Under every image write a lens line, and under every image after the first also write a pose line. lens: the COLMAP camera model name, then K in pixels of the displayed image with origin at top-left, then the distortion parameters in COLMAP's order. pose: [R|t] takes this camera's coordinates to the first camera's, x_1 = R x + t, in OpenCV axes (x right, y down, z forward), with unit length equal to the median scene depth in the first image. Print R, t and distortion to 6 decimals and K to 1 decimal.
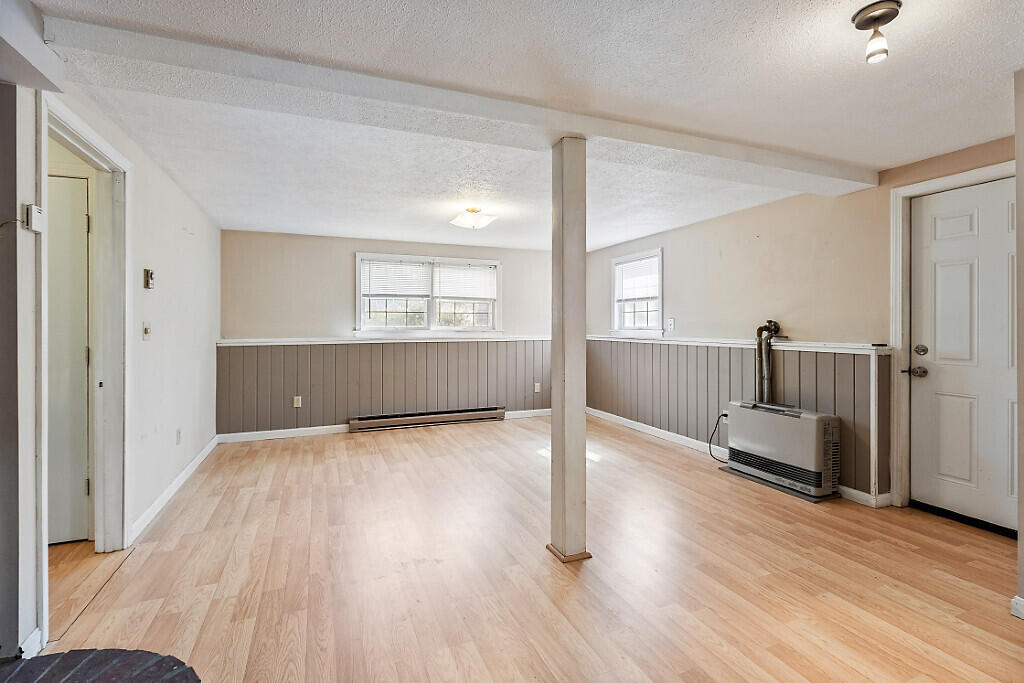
lens RADIAL K [[464.9, 0, 507.3], [0, 464.9, 324.4], [0, 0, 1]] dist [0.000148, -0.000272]
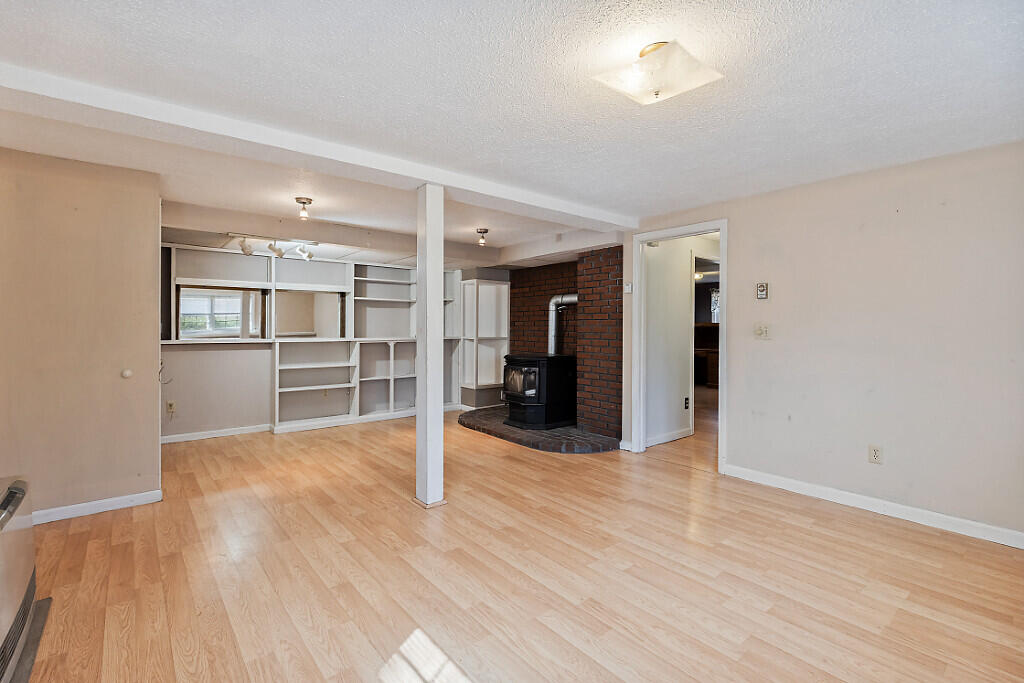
lens RADIAL K [[470.1, 0, 505.0], [0, 470.1, 323.7], [0, 0, 1]] dist [-0.001634, -0.000587]
pose [[-0.957591, -0.003014, -0.288114, 0.244130], [-0.000373, 0.999957, -0.009223, 0.003563], [0.288129, -0.008724, -0.957552, 1.832483]]
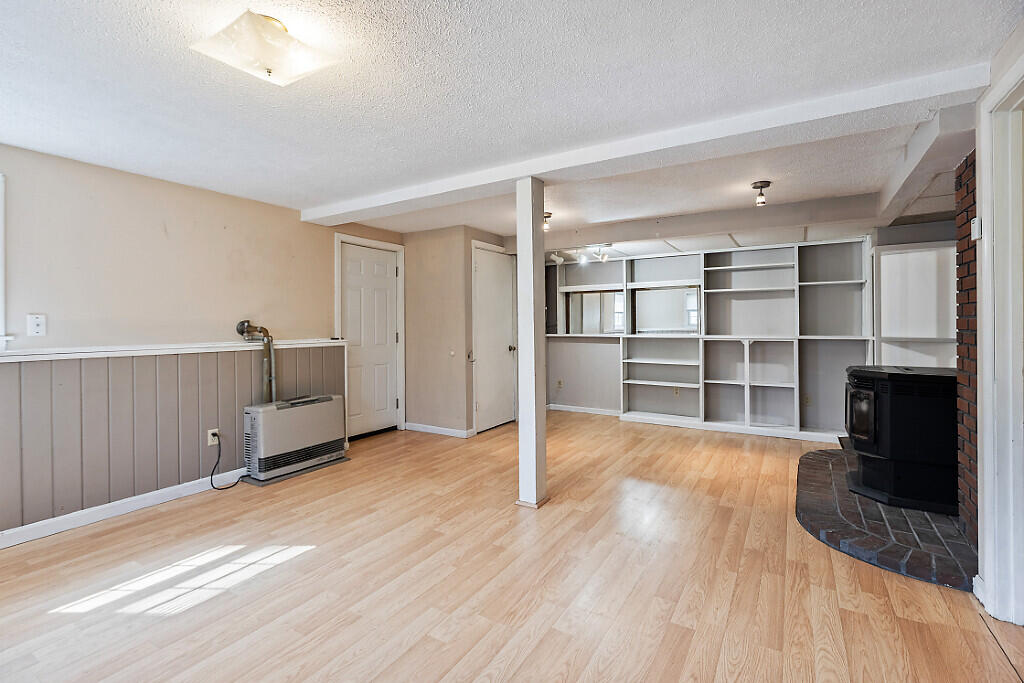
lens RADIAL K [[464.9, 0, 507.3], [0, 464.9, 324.4], [0, 0, 1]] dist [0.000148, -0.000272]
pose [[-0.588884, 0.004936, 0.808203, -0.678360], [0.005188, 0.999984, -0.002328, 0.005370], [-0.808201, 0.002822, -0.588900, 1.426596]]
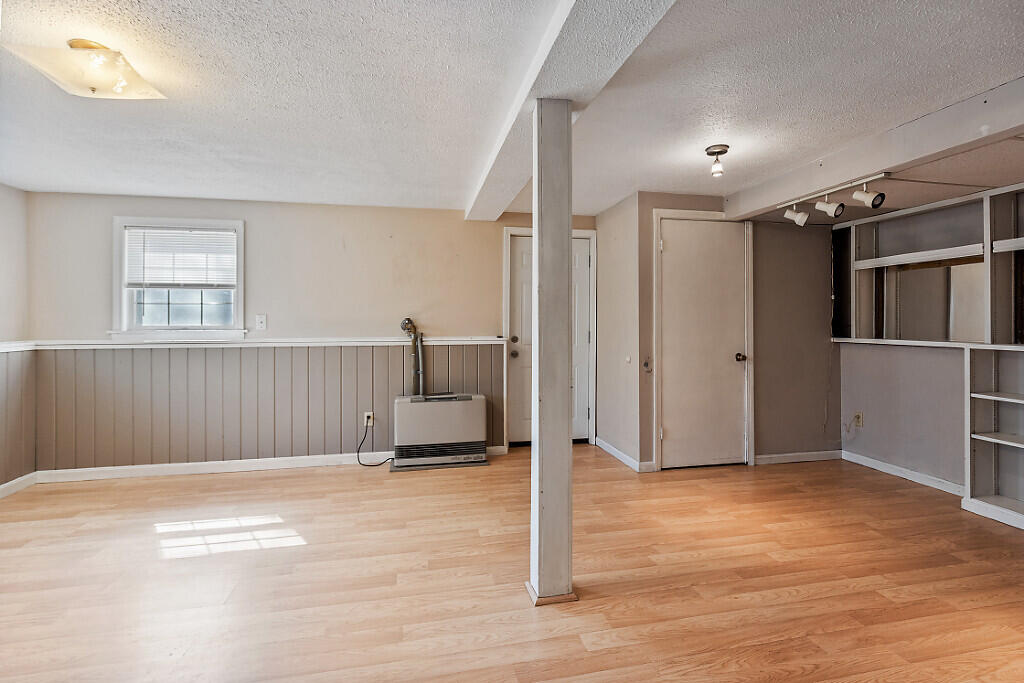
lens RADIAL K [[464.9, 0, 507.3], [0, 464.9, 324.4], [0, 0, 1]] dist [0.000148, -0.000272]
pose [[0.180850, -0.004761, 0.983499, -0.561291], [0.000051, 0.999988, 0.004832, -0.000157], [-0.983511, -0.000824, 0.180848, 0.732684]]
